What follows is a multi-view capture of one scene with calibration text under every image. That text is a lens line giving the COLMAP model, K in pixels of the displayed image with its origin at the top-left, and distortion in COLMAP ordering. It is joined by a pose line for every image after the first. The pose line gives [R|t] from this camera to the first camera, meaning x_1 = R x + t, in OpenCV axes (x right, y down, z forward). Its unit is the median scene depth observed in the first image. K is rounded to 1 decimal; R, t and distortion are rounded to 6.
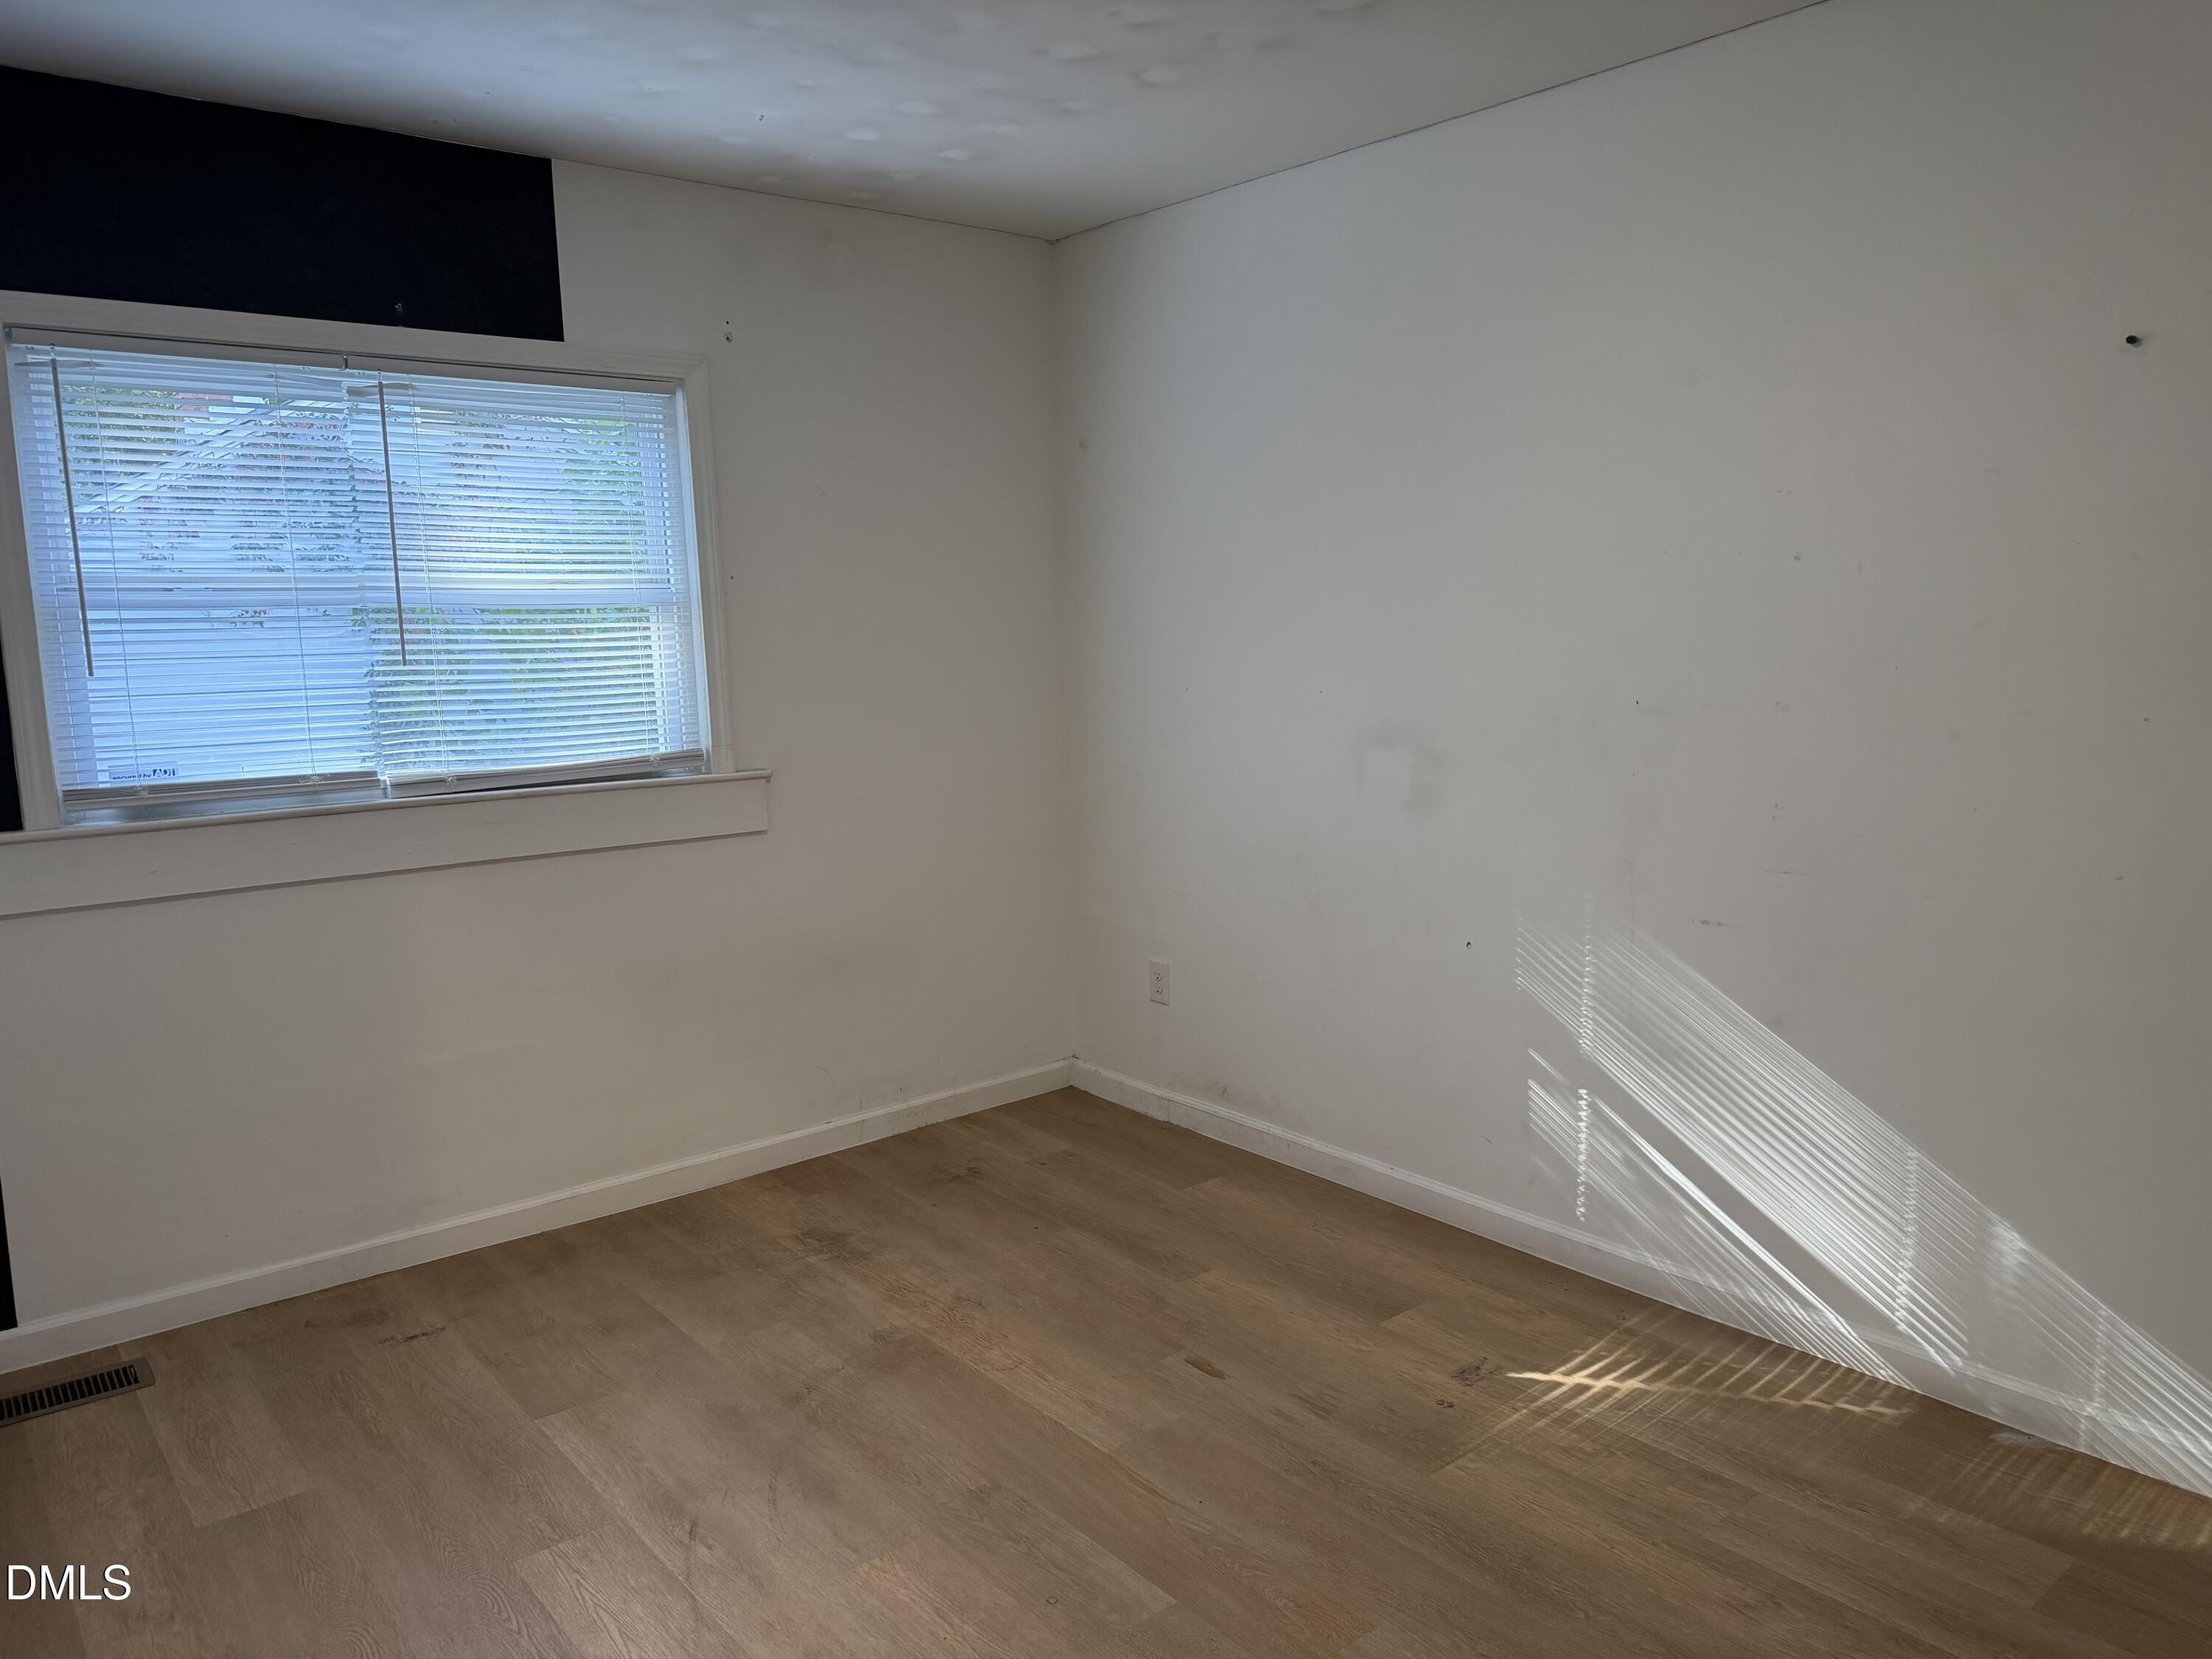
lens RADIAL K [[1569.3, 0, 1118.9], [0, 1569.3, 835.8], [0, 0, 1]] dist [0.019904, -0.026517]
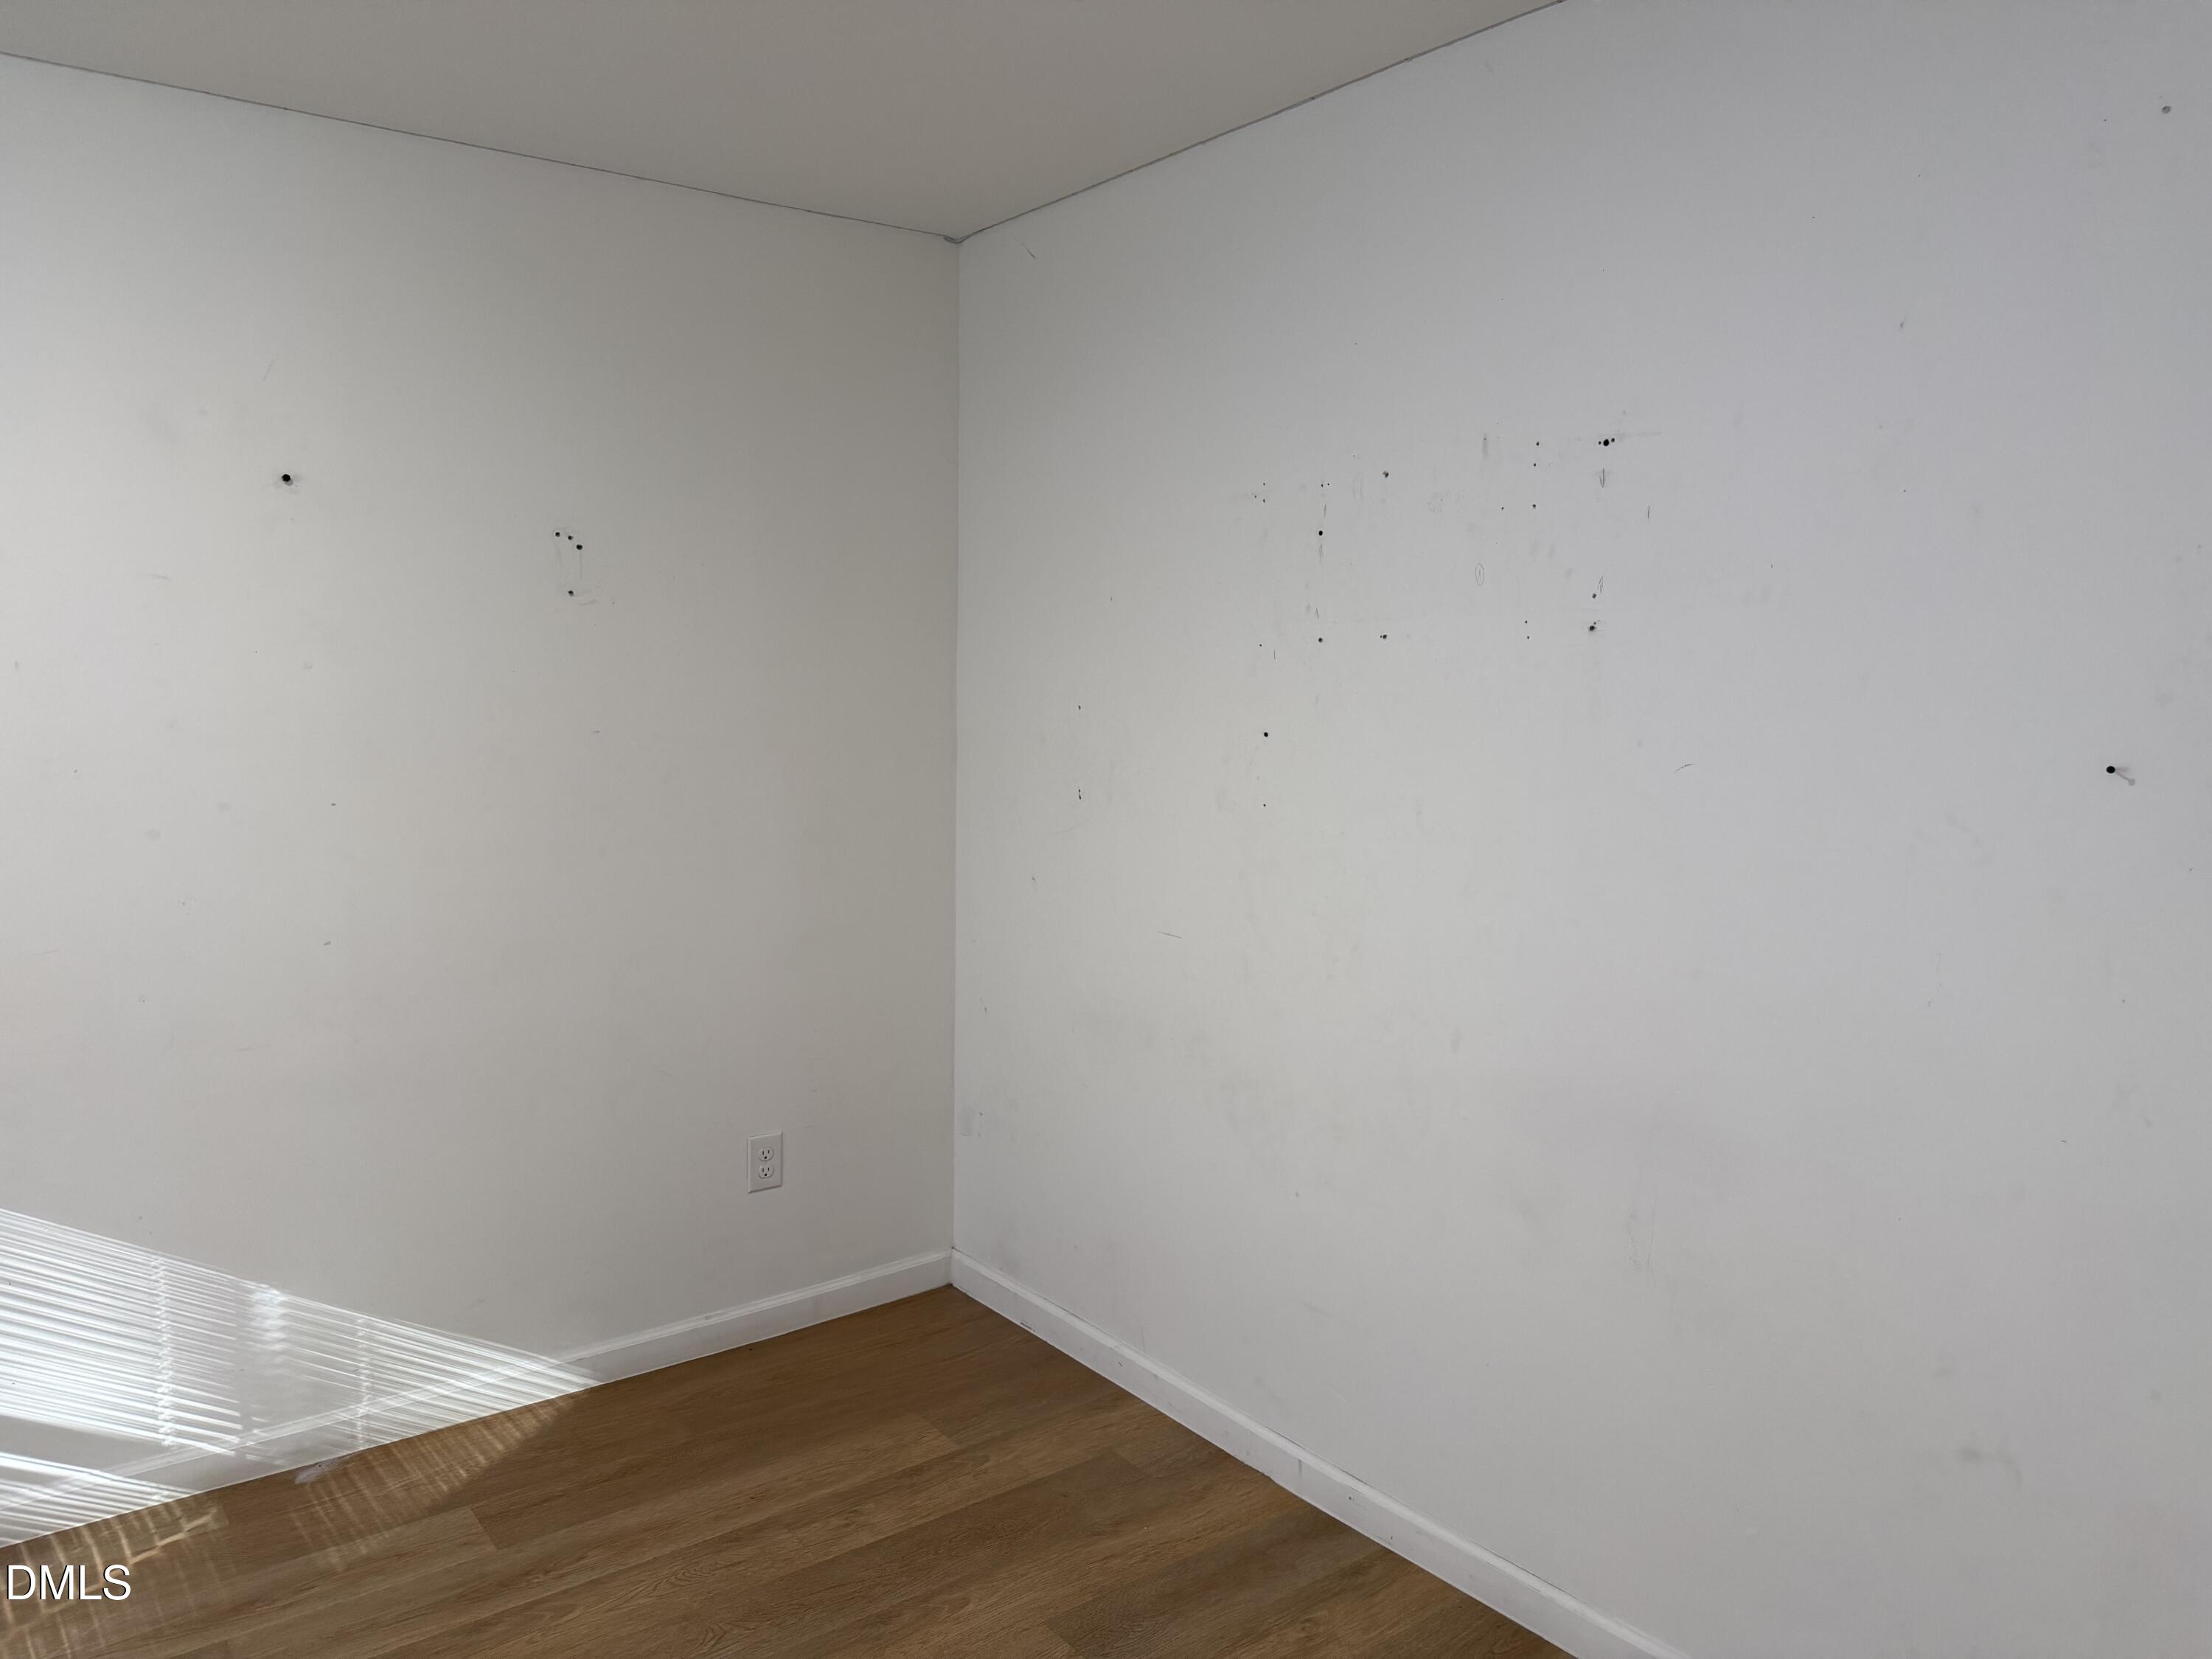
lens RADIAL K [[1569.3, 0, 1118.9], [0, 1569.3, 835.8], [0, 0, 1]] dist [0.019904, -0.026517]
pose [[0.043383, -0.086097, 0.995342, -0.444382], [0.141721, 0.986735, 0.079175, -0.055661], [-0.988956, 0.137625, 0.055009, 0.331843]]
